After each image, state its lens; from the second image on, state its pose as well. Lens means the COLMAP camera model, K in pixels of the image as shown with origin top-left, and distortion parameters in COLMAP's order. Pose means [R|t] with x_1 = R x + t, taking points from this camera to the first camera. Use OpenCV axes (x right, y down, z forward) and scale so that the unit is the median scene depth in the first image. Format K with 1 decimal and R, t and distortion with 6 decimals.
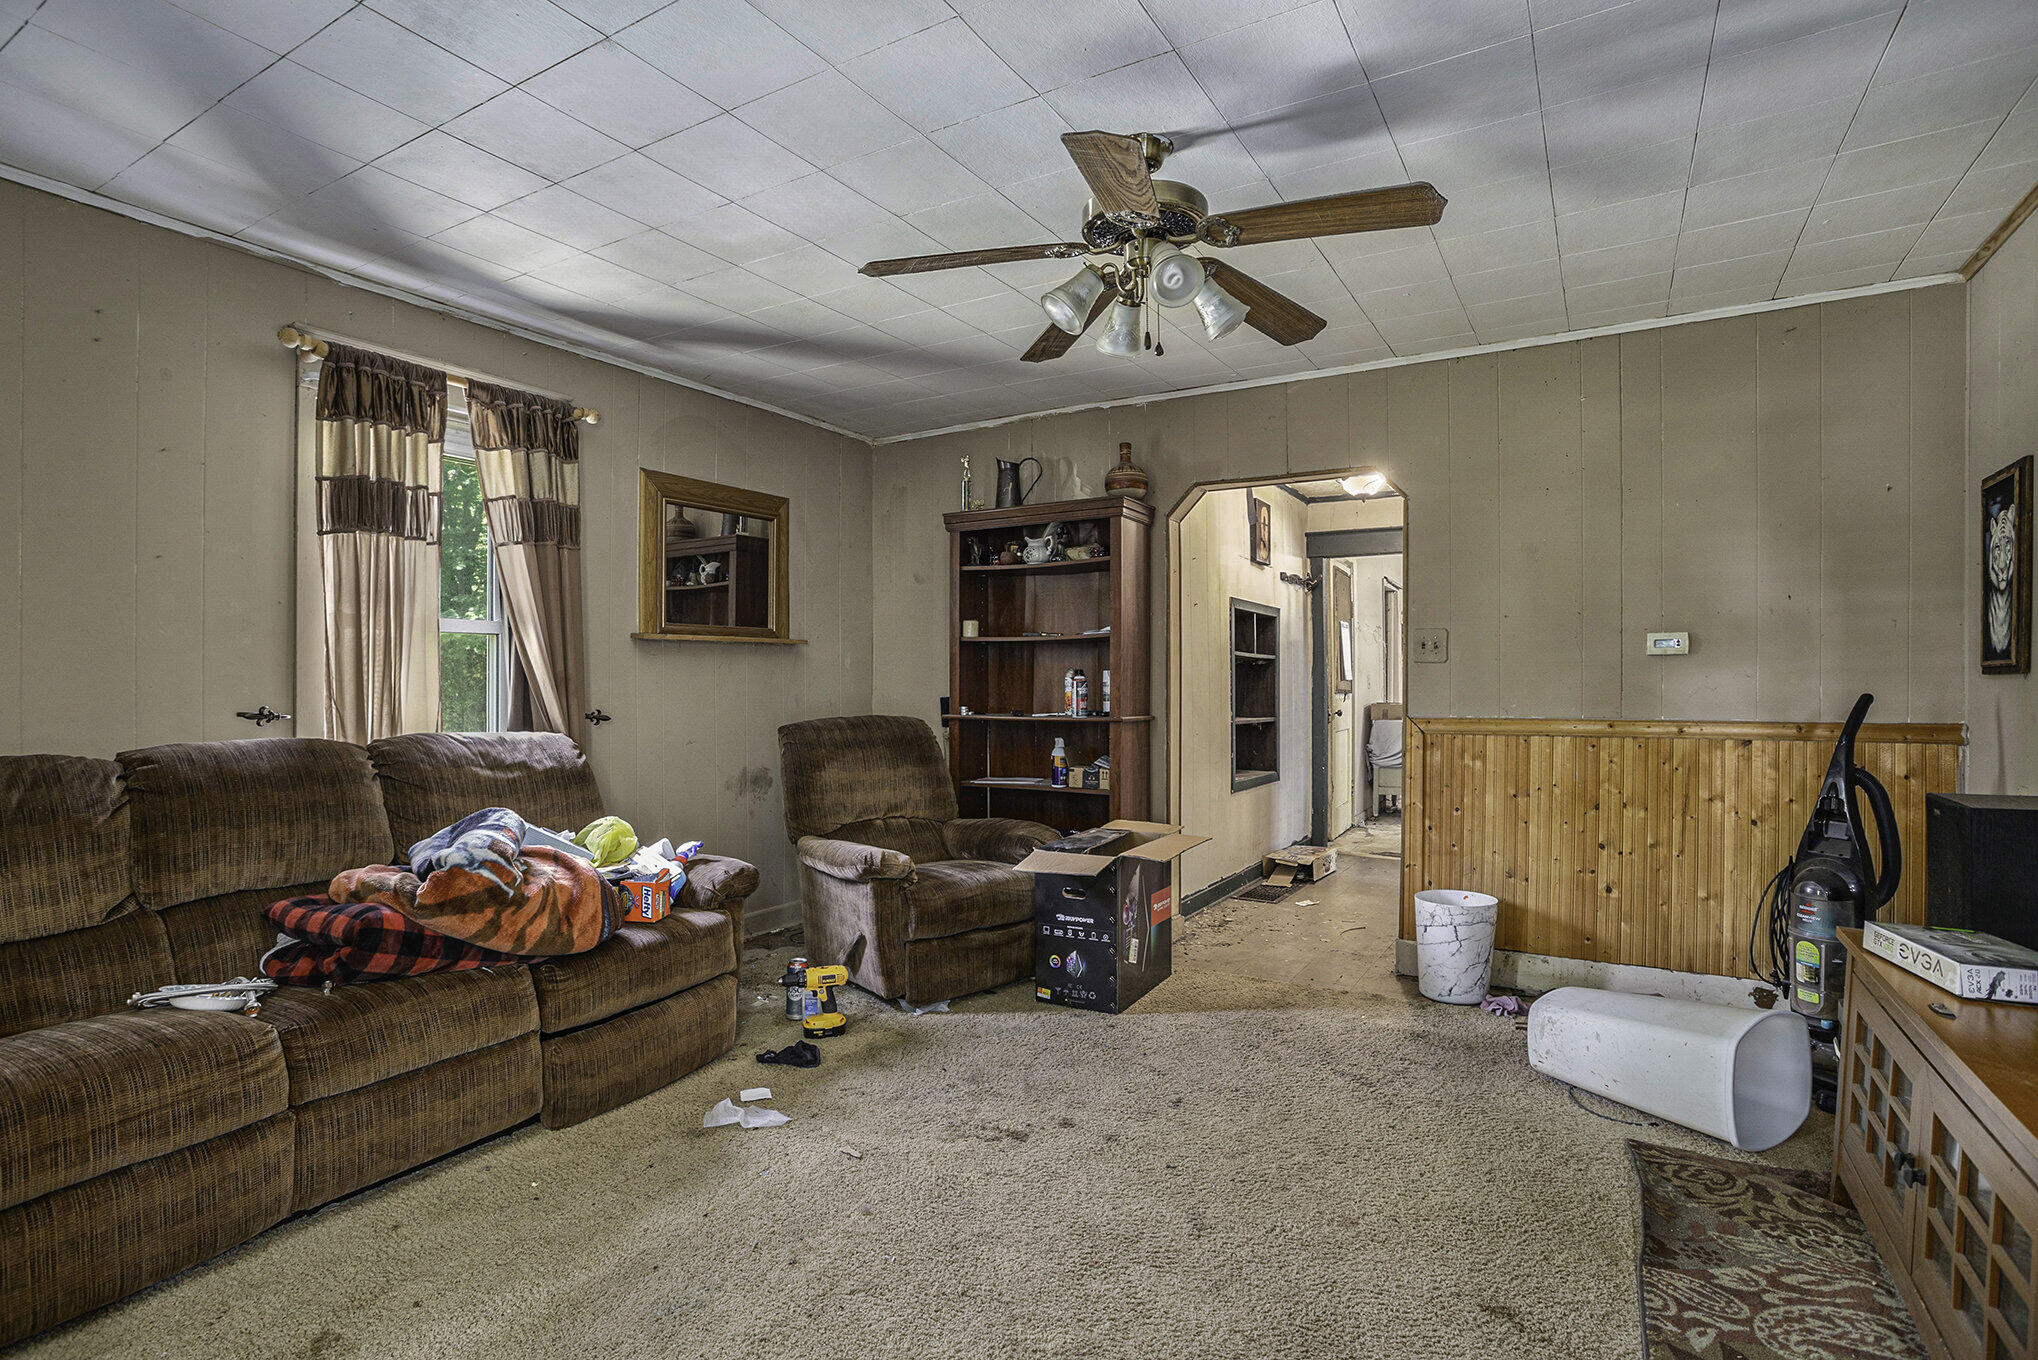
lens RADIAL K [[1014.7, 0, 1019.0], [0, 1014.7, 680.0], [0, 0, 1]] dist [-0.029093, -0.000025]
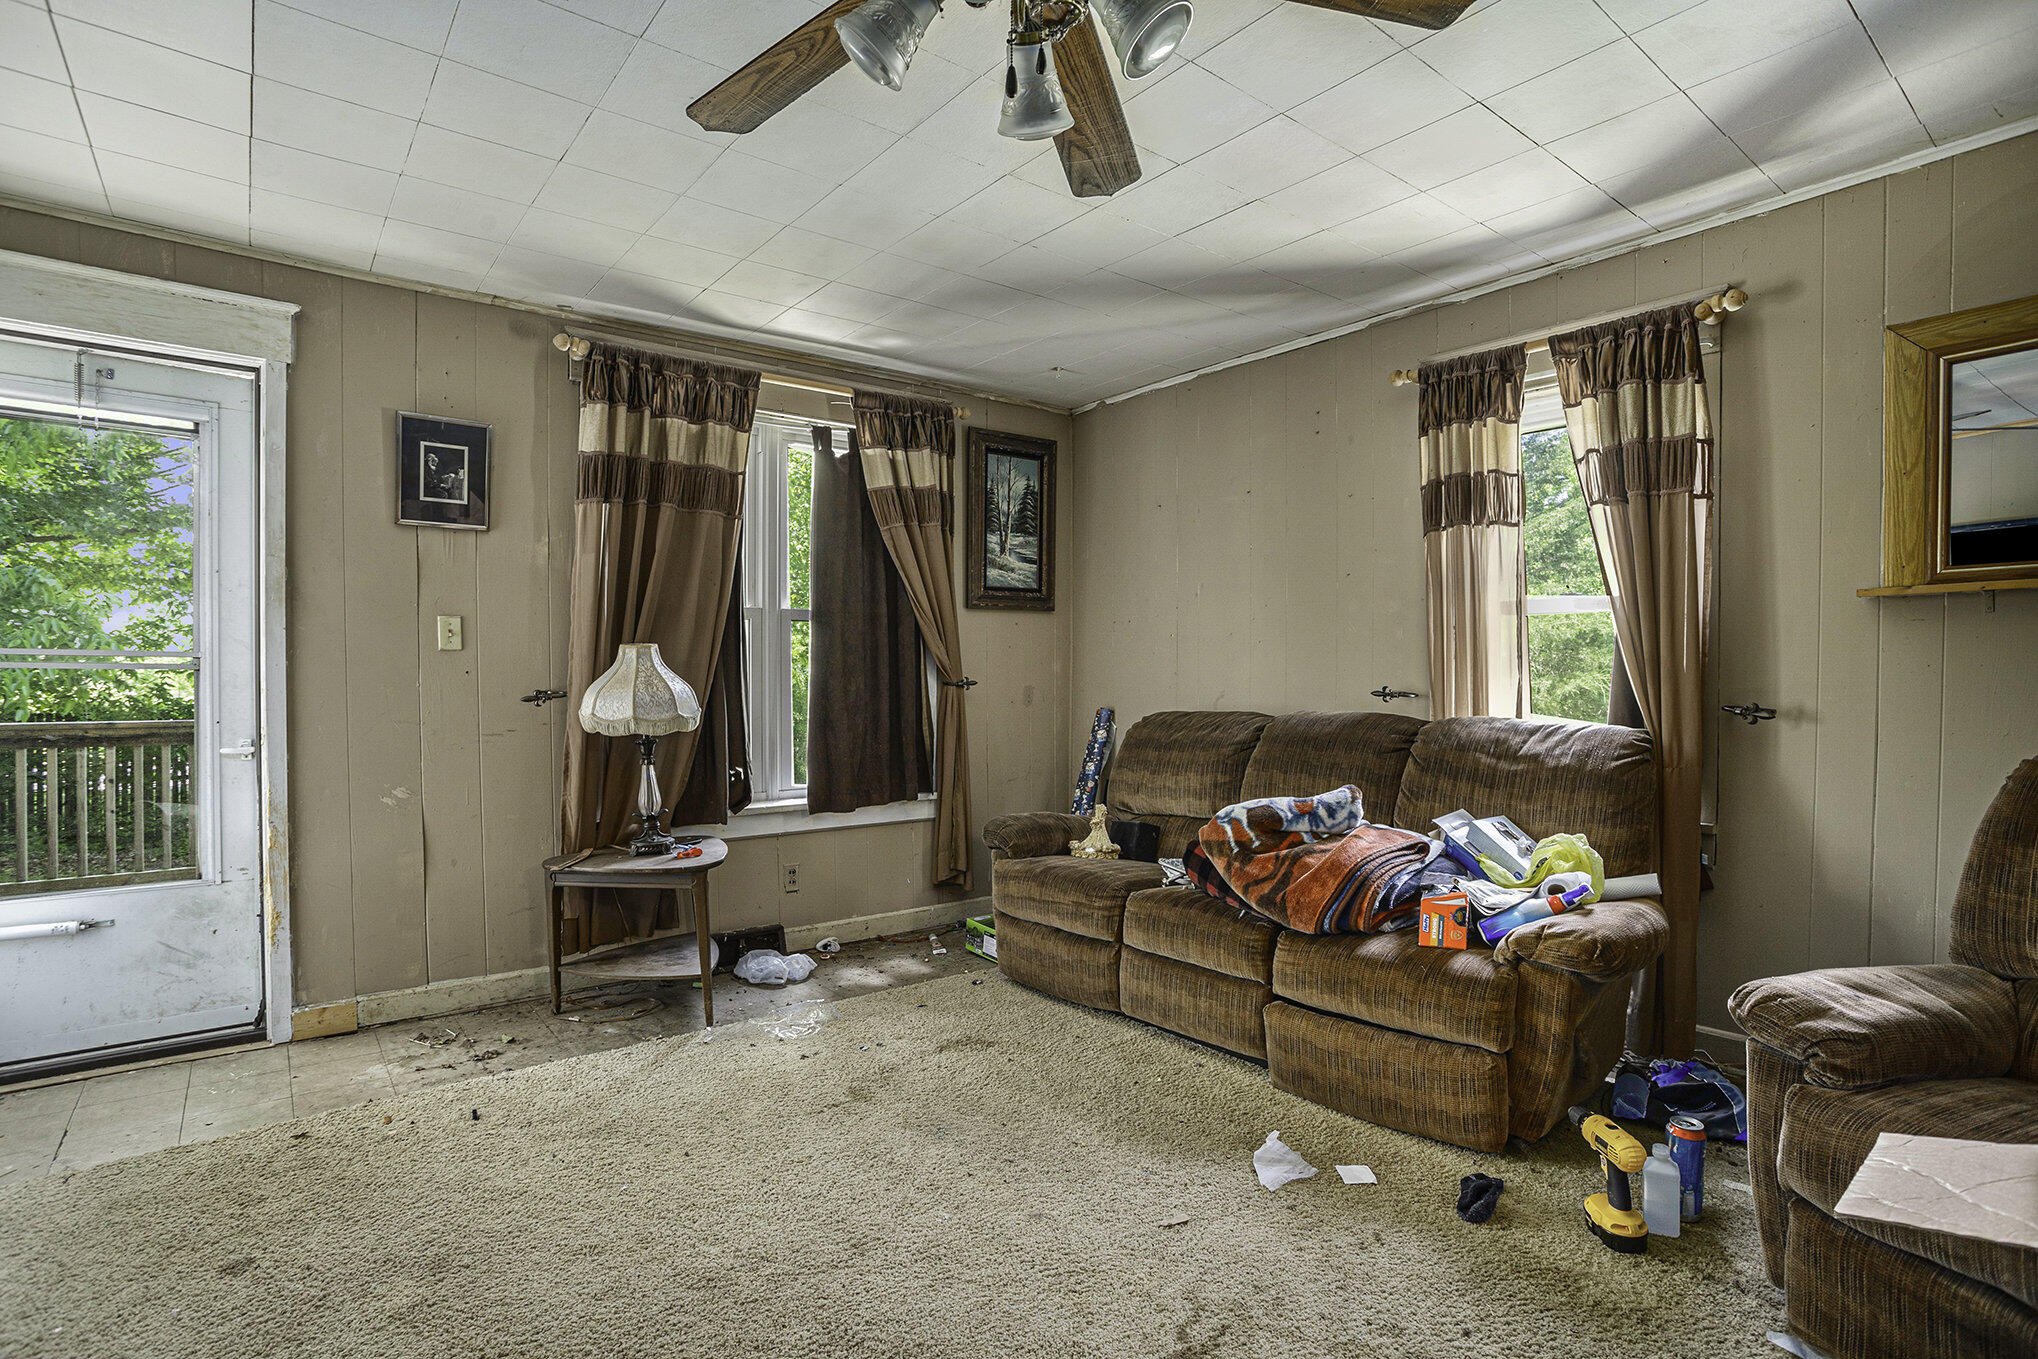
lens RADIAL K [[1014.7, 0, 1019.0], [0, 1014.7, 679.5], [0, 0, 1]] dist [-0.029093, -0.000025]
pose [[-0.345714, 0.000369, -0.938340, 0.509182], [-0.004616, 0.999987, 0.002093, 0.016032], [0.938329, 0.005055, -0.345708, 0.901649]]
